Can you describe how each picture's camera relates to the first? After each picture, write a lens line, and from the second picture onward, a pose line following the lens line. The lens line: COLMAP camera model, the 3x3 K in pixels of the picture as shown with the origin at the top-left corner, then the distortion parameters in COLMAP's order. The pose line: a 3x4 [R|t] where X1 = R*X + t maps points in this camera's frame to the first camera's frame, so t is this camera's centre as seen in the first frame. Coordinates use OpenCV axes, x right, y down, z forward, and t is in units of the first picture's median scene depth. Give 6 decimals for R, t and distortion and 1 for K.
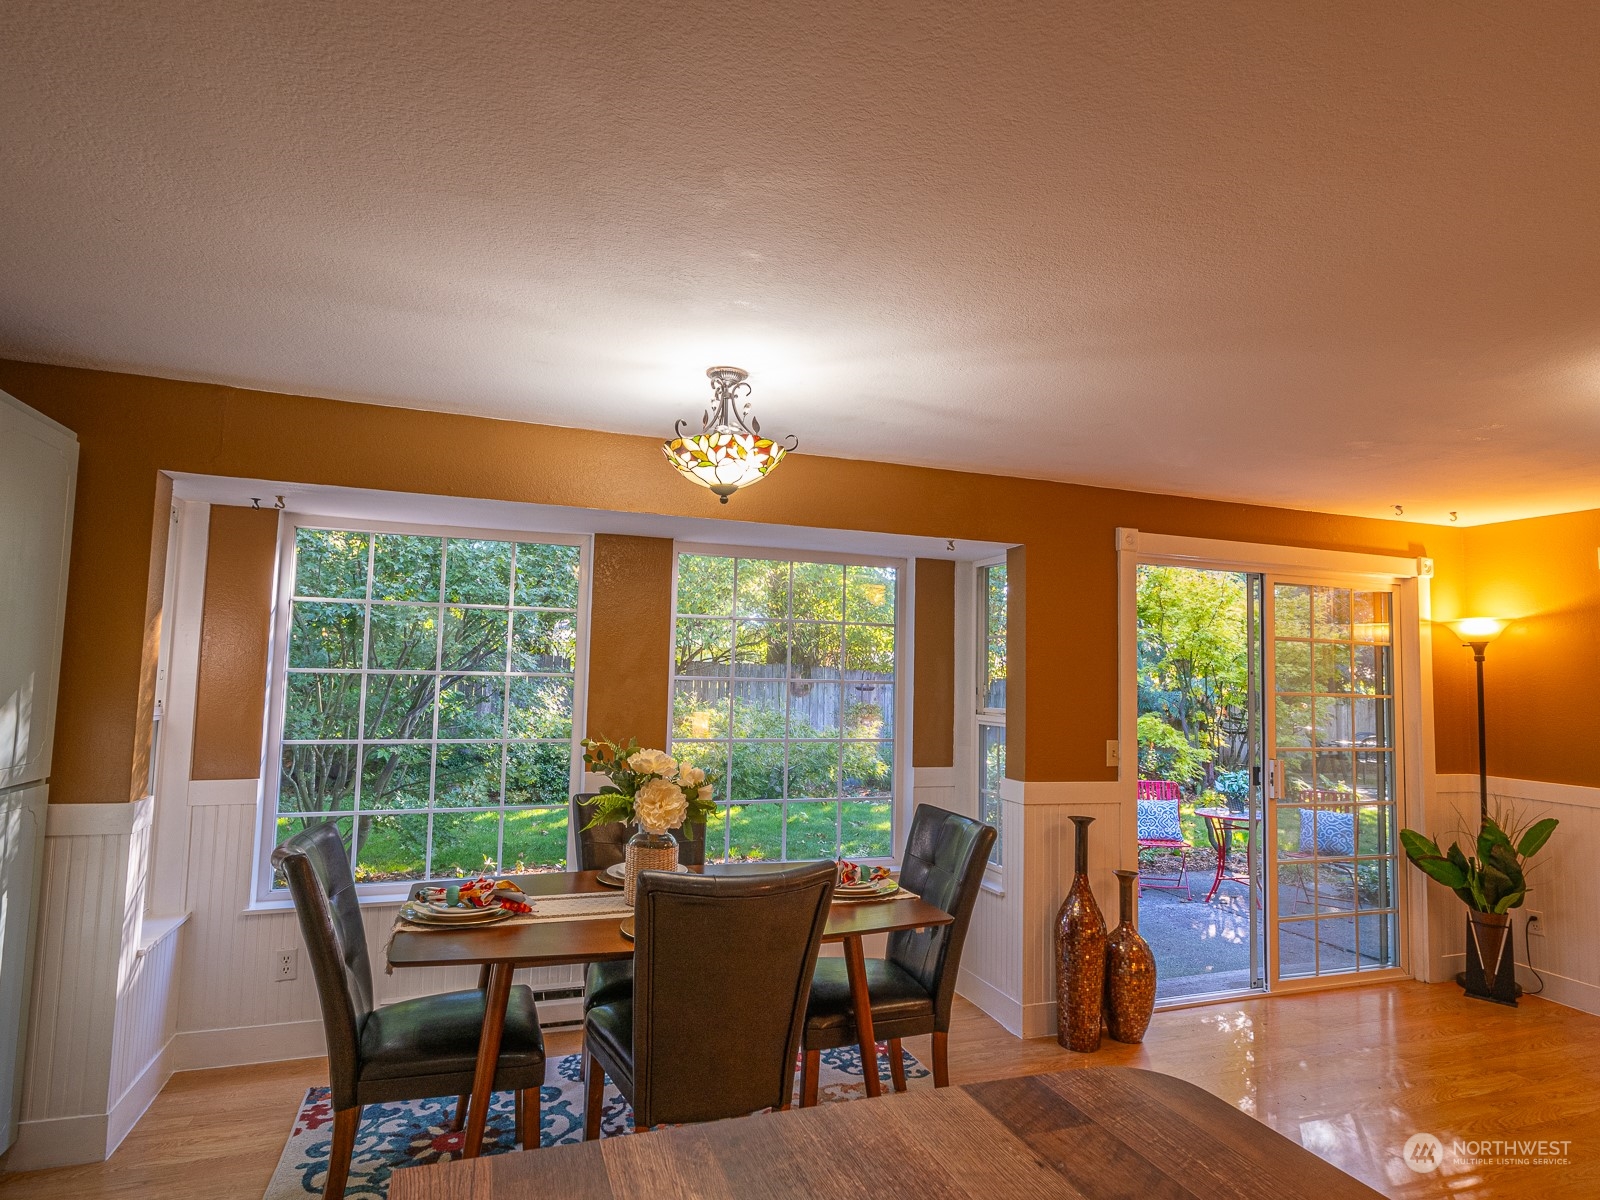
lens RADIAL K [[868.9, 0, 793.2], [0, 868.9, 614.8], [0, 0, 1]] dist [0.006403, -0.000497]
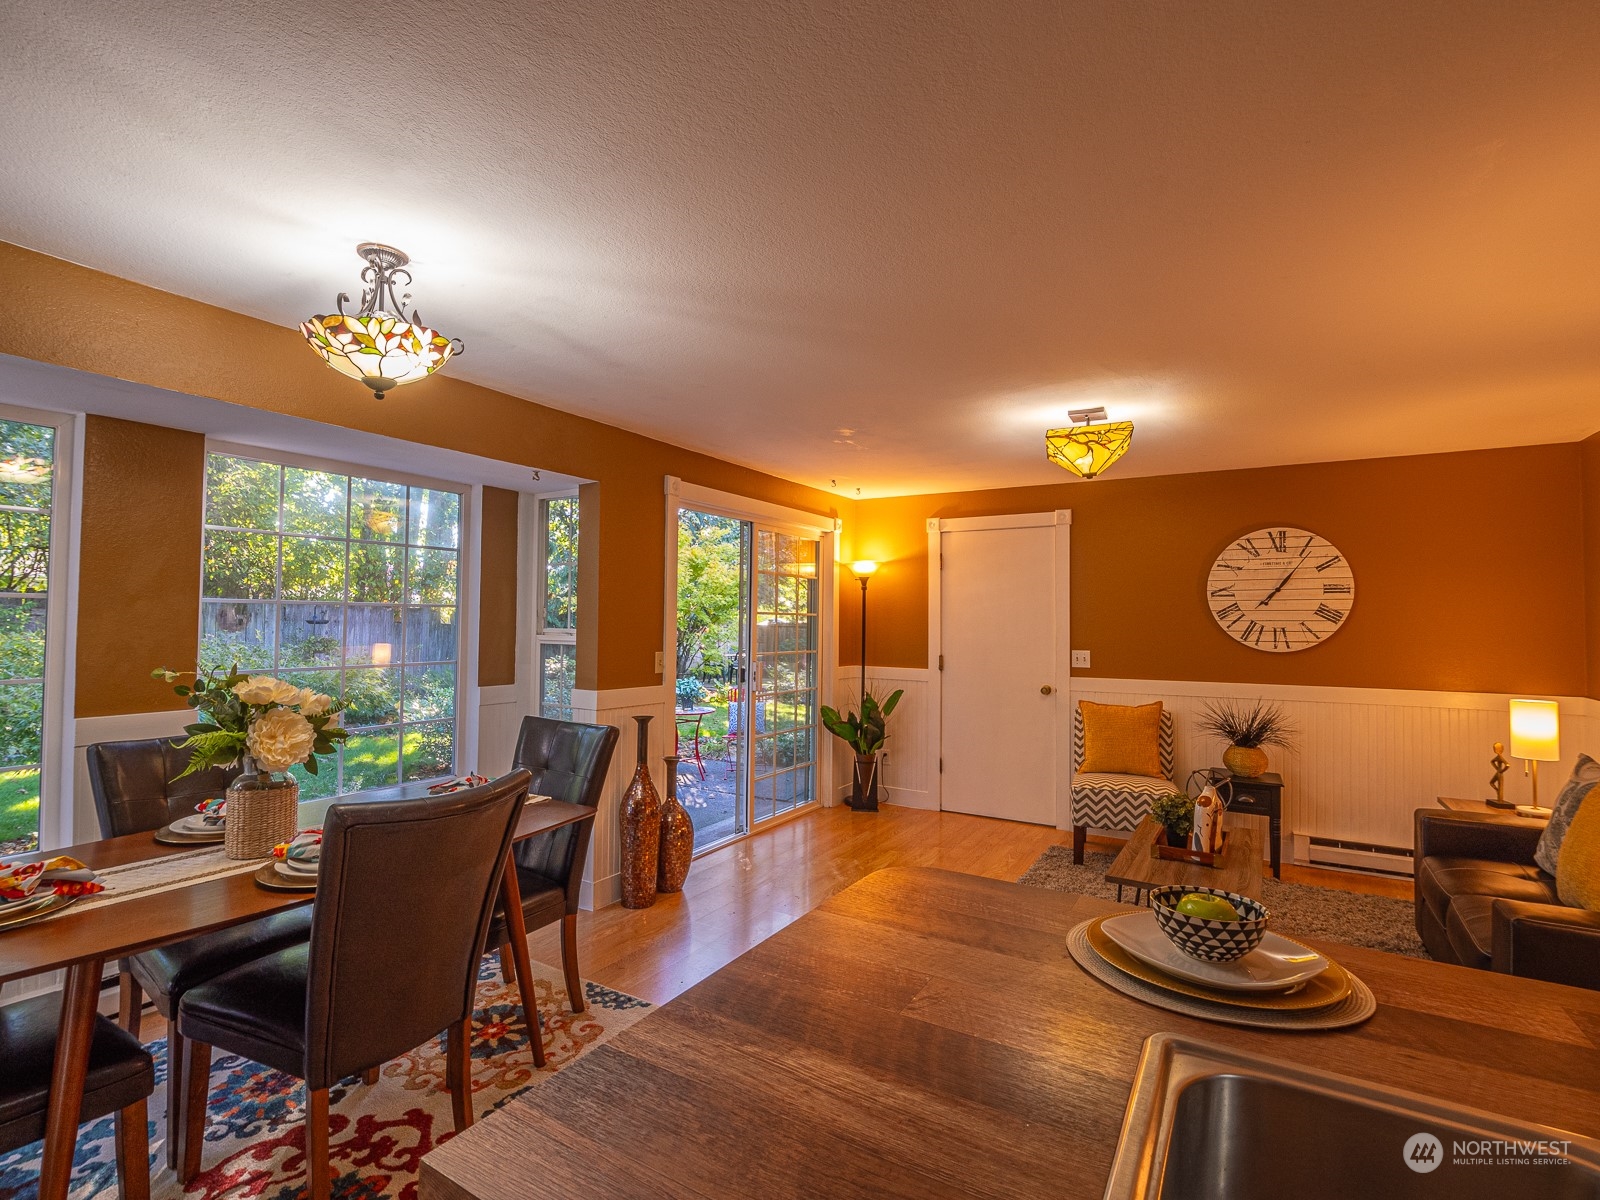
lens RADIAL K [[763.0, 0, 790.4], [0, 763.0, 600.7], [0, 0, 1]] dist [-0.000879, -0.002249]
pose [[0.781987, -0.001243, 0.623293, -0.158001], [-0.034669, 0.998363, 0.045486, 0.019985], [-0.622329, -0.057178, 0.780664, 0.066990]]
